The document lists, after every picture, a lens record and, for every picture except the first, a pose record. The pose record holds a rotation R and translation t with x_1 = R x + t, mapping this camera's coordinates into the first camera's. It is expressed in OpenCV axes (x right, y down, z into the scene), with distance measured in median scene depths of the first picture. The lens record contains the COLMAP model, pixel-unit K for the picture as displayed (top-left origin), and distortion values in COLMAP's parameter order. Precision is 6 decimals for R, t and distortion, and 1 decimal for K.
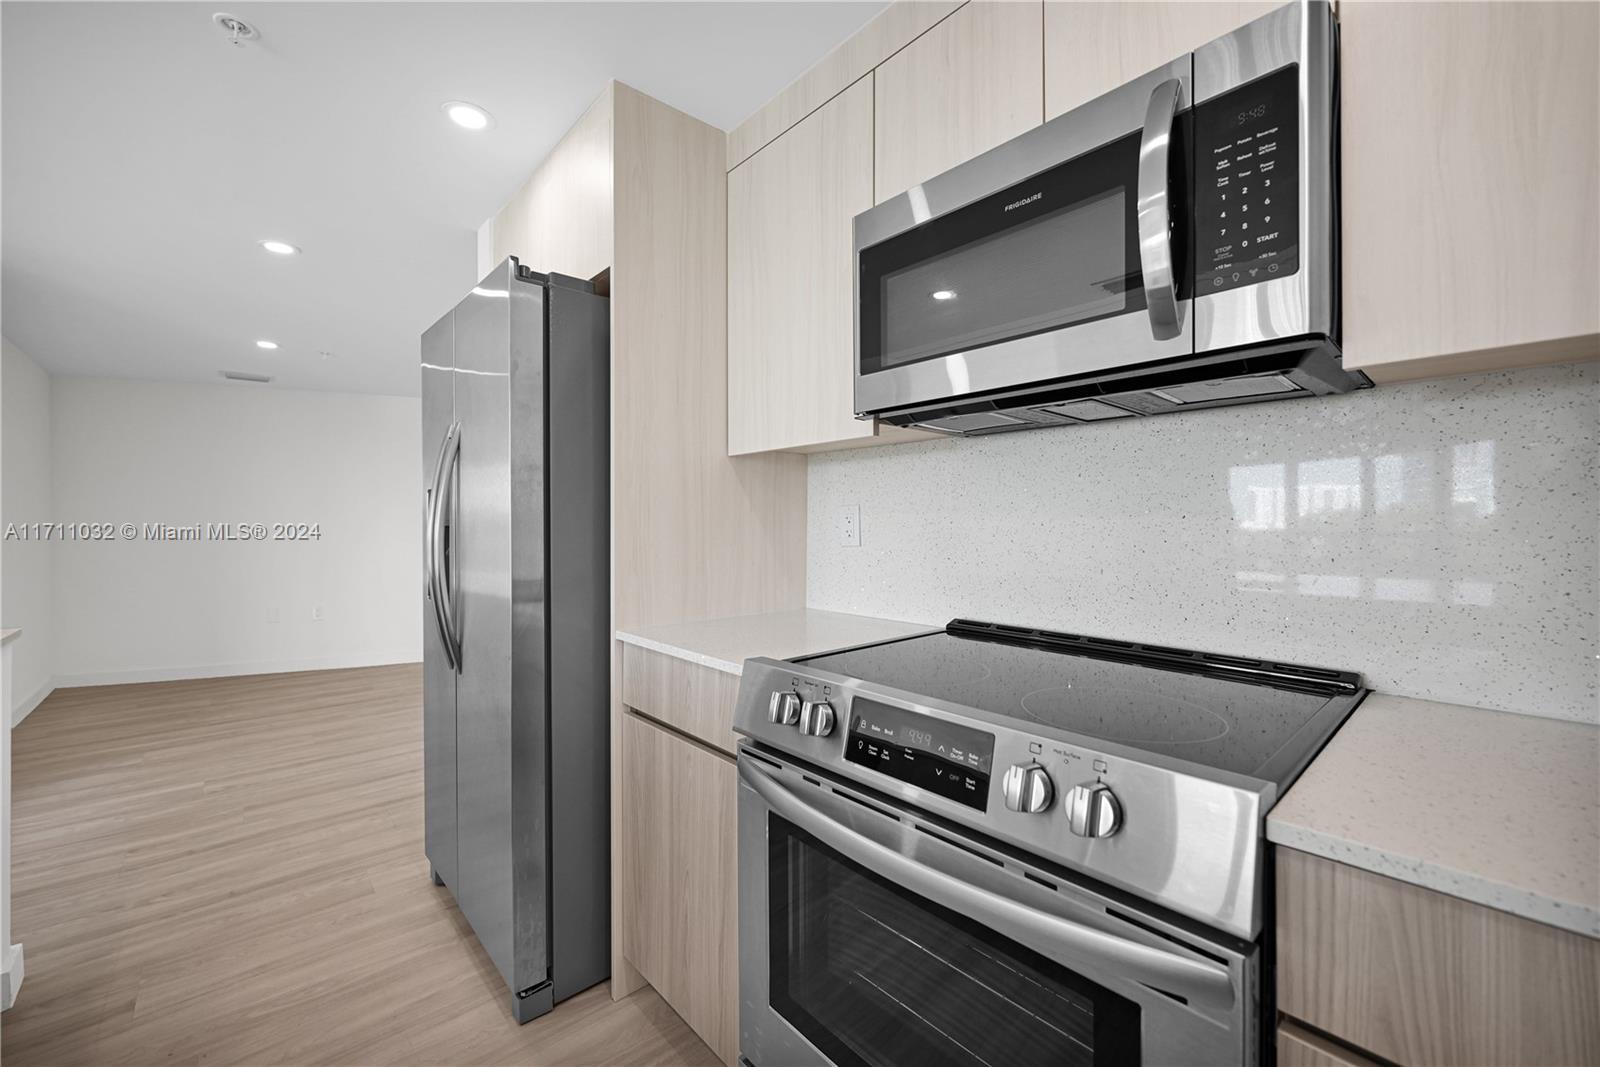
lens RADIAL K [[642.5, 0, 797.1], [0, 642.5, 517.6], [0, 0, 1]] dist [-0.001501, -0.000119]
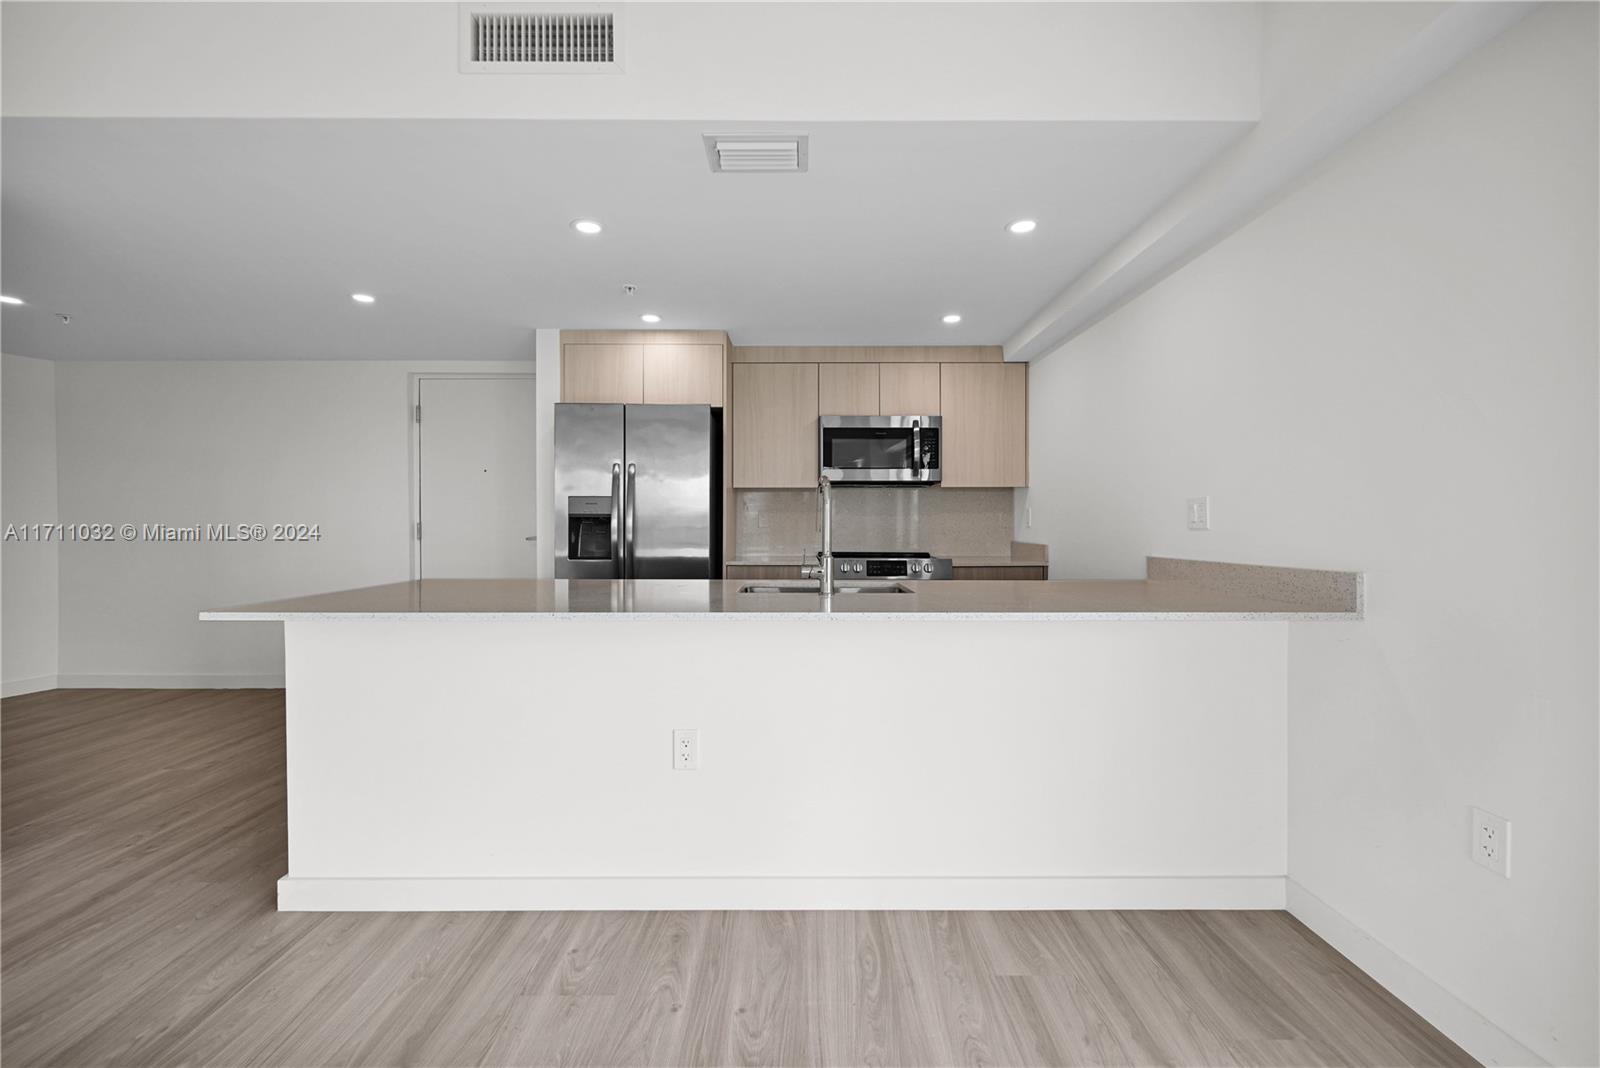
lens RADIAL K [[667.7, 0, 803.2], [0, 667.7, 510.3], [0, 0, 1]] dist [0.001383, -0.000349]
pose [[0.652316, 0.020009, 0.757683, -2.368638], [-0.007004, 0.999768, -0.020372, 0.041658], [-0.757915, 0.007982, 0.652304, -0.997283]]
